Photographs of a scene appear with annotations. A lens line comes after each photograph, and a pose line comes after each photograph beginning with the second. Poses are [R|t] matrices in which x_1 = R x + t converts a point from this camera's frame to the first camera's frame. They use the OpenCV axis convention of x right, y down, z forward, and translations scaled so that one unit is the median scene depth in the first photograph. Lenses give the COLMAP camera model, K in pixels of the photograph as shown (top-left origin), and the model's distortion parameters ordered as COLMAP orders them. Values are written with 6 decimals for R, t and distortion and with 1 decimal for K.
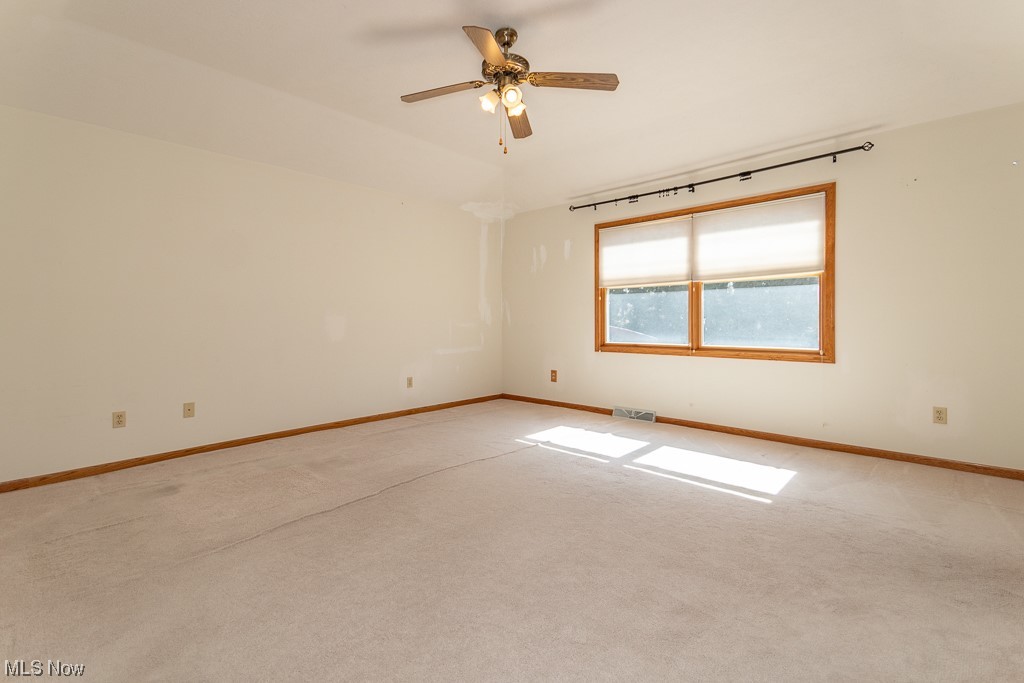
lens RADIAL K [[478.1, 0, 497.3], [0, 478.1, 326.5], [0, 0, 1]] dist [0.044144, -0.001982]
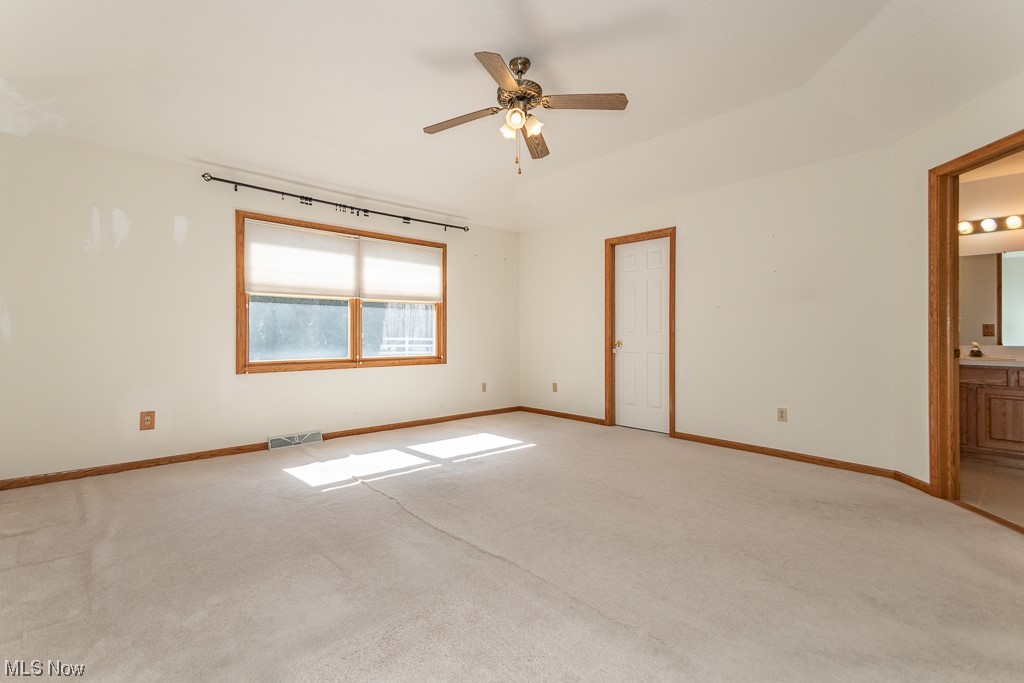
lens RADIAL K [[478.1, 0, 512.2], [0, 478.1, 338.5], [0, 0, 1]] dist [0.044144, -0.001982]
pose [[0.041315, -0.000716, 0.999146, -0.645845], [0.013249, 0.999912, 0.000168, 0.000528], [-0.999058, 0.013231, 0.041321, 0.606949]]
